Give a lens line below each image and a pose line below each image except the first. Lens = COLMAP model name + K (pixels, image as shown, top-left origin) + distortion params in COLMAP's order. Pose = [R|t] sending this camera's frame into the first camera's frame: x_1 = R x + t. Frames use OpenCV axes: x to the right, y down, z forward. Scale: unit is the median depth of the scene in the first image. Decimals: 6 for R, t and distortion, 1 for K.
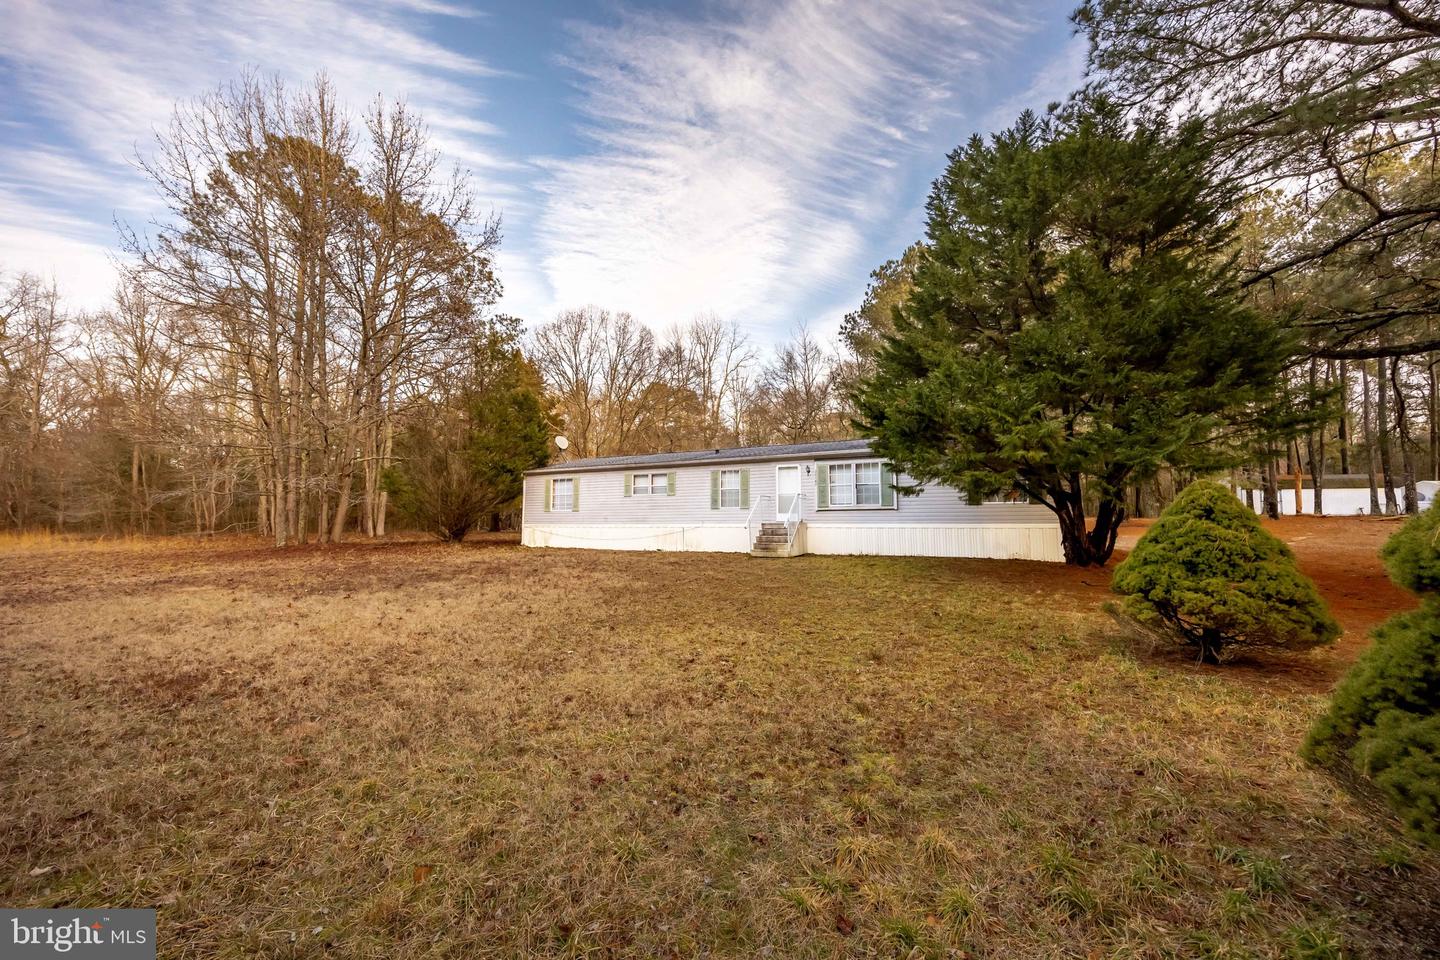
lens RADIAL K [[559.6, 0, 717.1], [0, 559.6, 517.4], [0, 0, 1]] dist [0.001682, 0.000144]
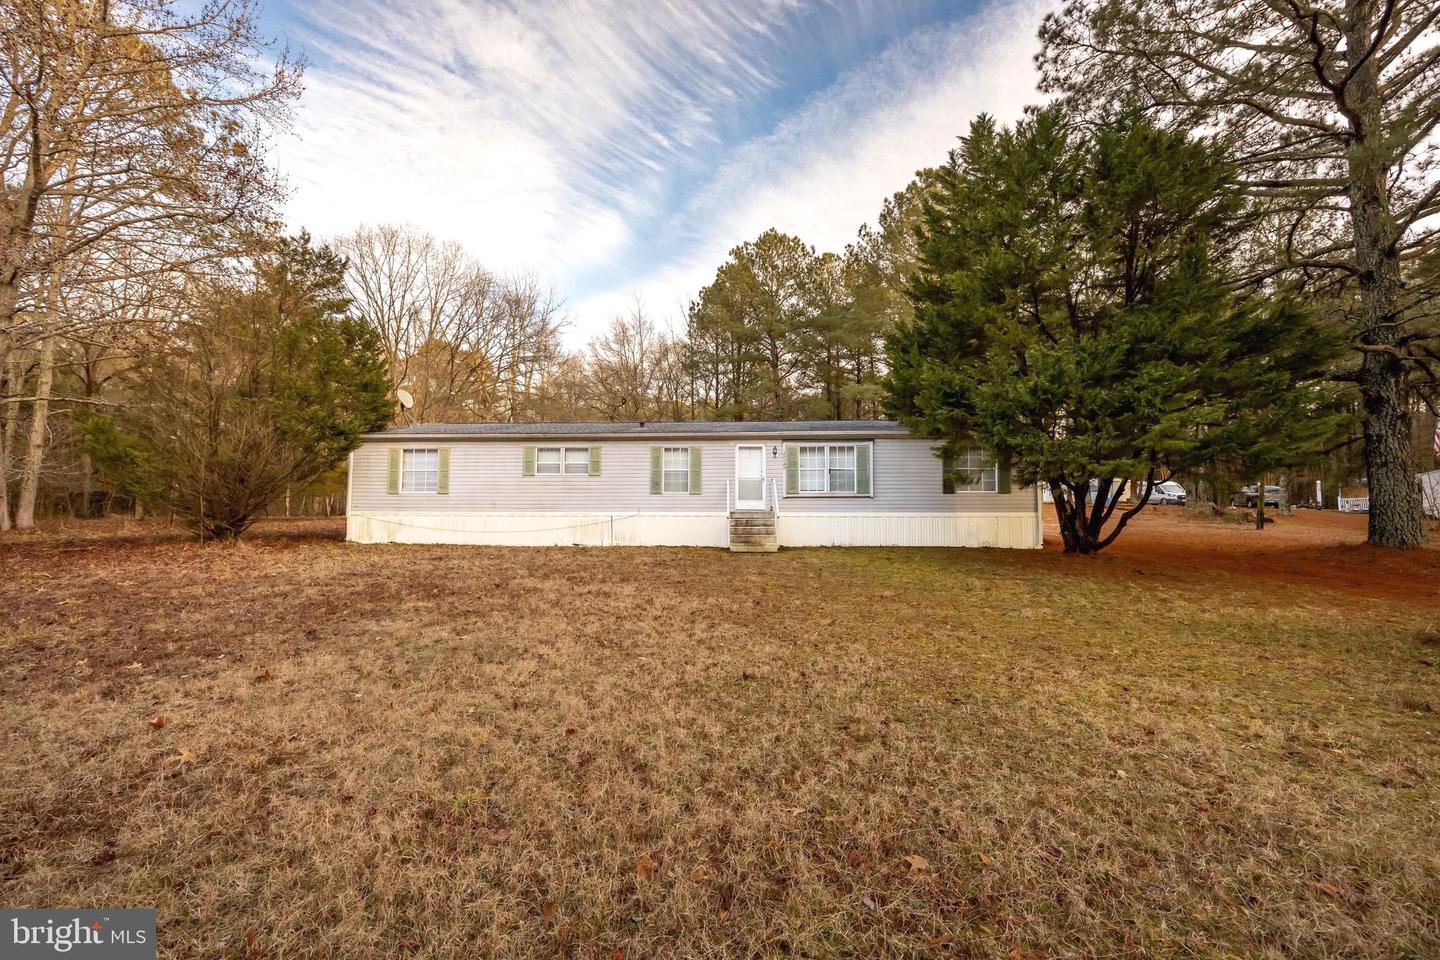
lens RADIAL K [[565.9, 0, 720.0], [0, 565.9, 480.0], [0, 0, 1]] dist [-0.000931, 0.000053]
pose [[0.913739, 0.025120, 0.405524, -0.262636], [-0.009189, 0.999109, -0.041184, -0.001716], [-0.406197, 0.033905, 0.913156, 0.206960]]
